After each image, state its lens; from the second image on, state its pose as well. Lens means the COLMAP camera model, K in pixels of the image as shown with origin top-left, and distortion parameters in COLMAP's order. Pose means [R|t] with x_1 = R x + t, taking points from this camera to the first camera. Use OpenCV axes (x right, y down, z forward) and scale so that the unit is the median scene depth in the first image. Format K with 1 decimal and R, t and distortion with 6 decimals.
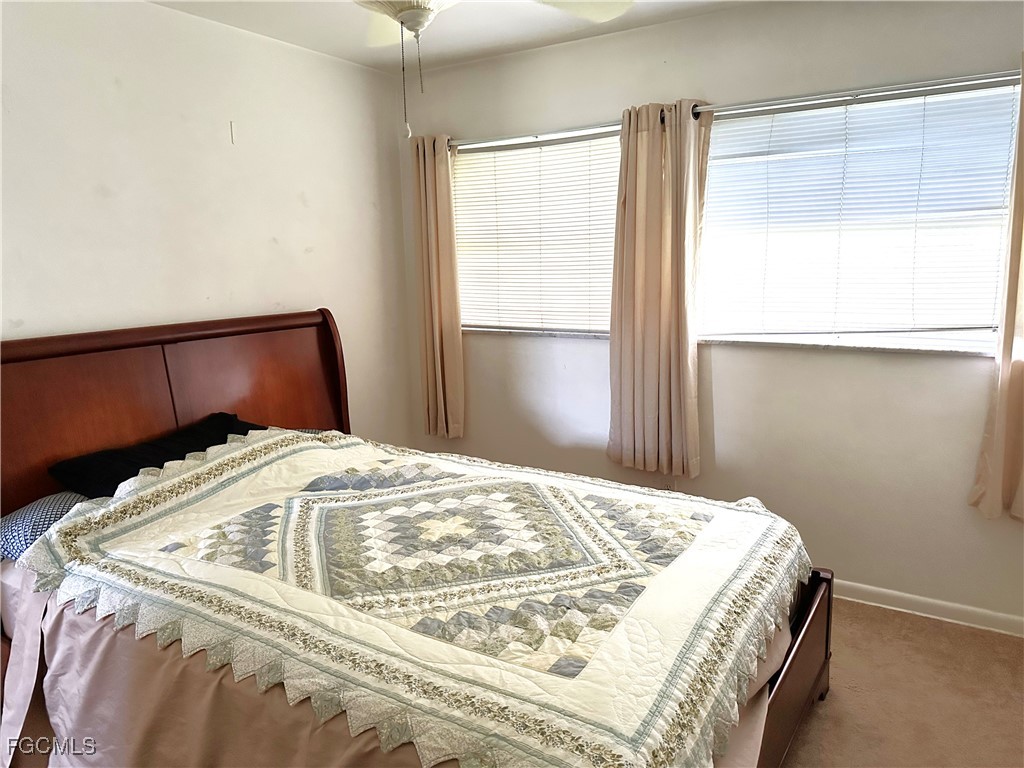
lens RADIAL K [[719.3, 0, 512.0], [0, 719.3, 384.0], [0, 0, 1]] dist [0.134247, -0.205689]
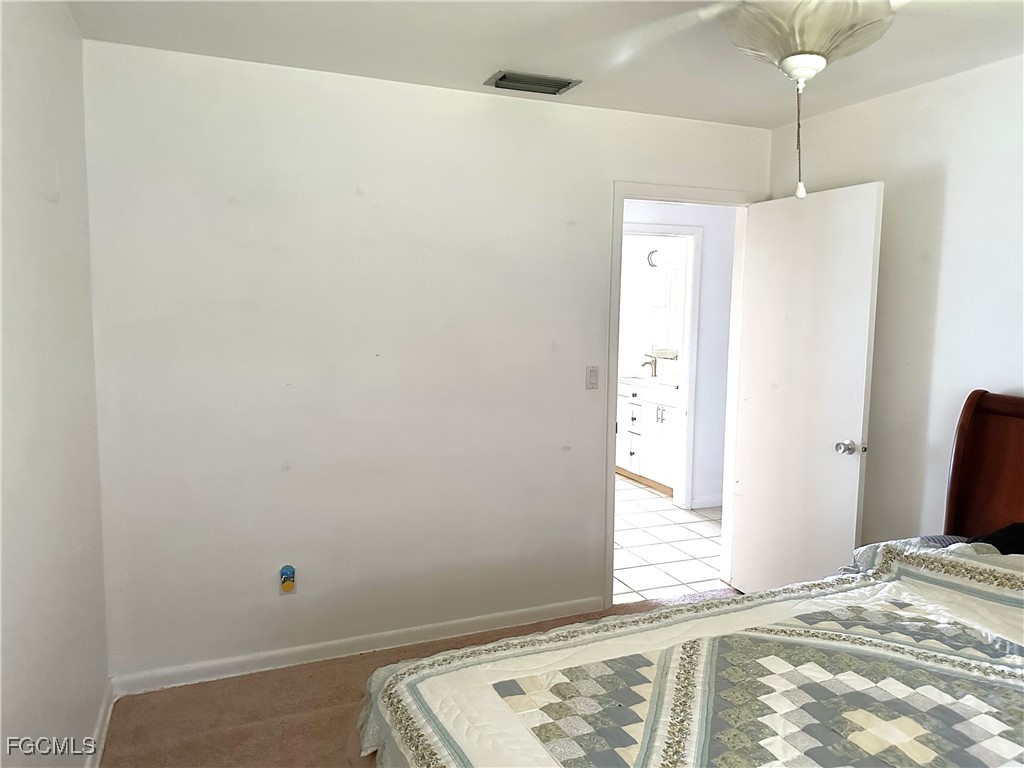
lens RADIAL K [[719.3, 0, 512.0], [0, 719.3, 384.0], [0, 0, 1]] dist [0.134247, -0.205689]
pose [[-0.572805, 0.105877, -0.812825, 0.648137], [-0.145921, 0.962613, 0.228219, -0.227268], [0.806599, 0.249333, -0.535940, 1.019320]]
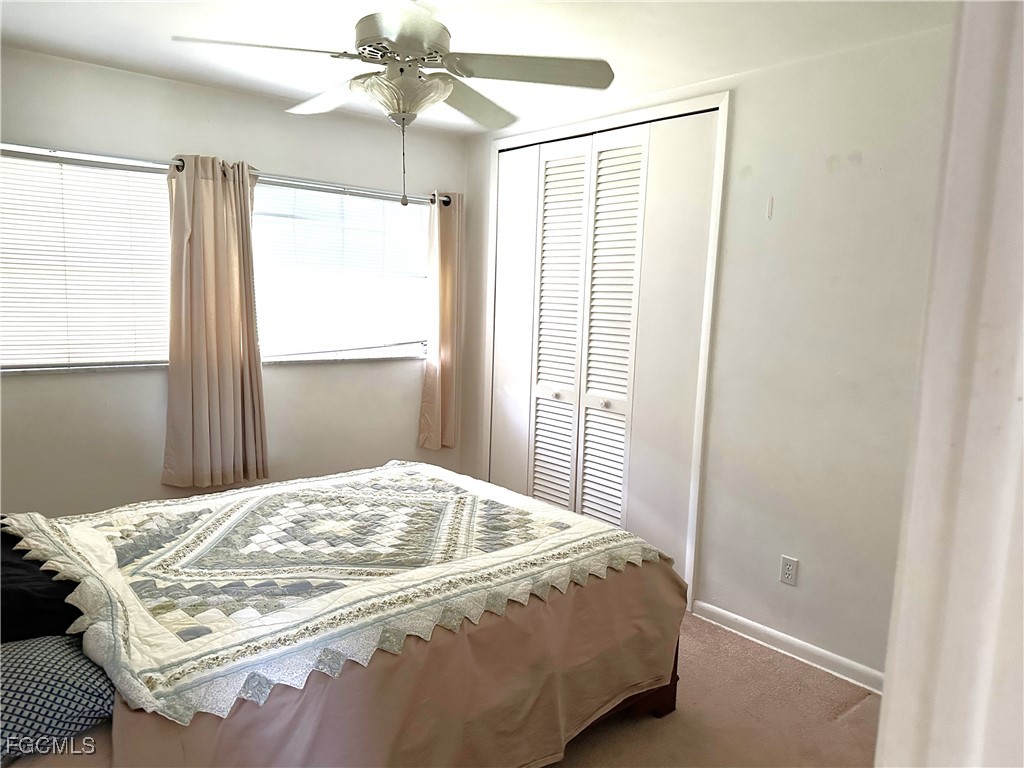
lens RADIAL K [[719.3, 0, 512.0], [0, 719.3, 384.0], [0, 0, 1]] dist [0.134247, -0.205689]
pose [[0.271092, -0.089473, 0.958386, -1.111012], [0.133417, 0.989552, 0.054644, -0.049794], [-0.953262, 0.113051, 0.280197, 0.390919]]
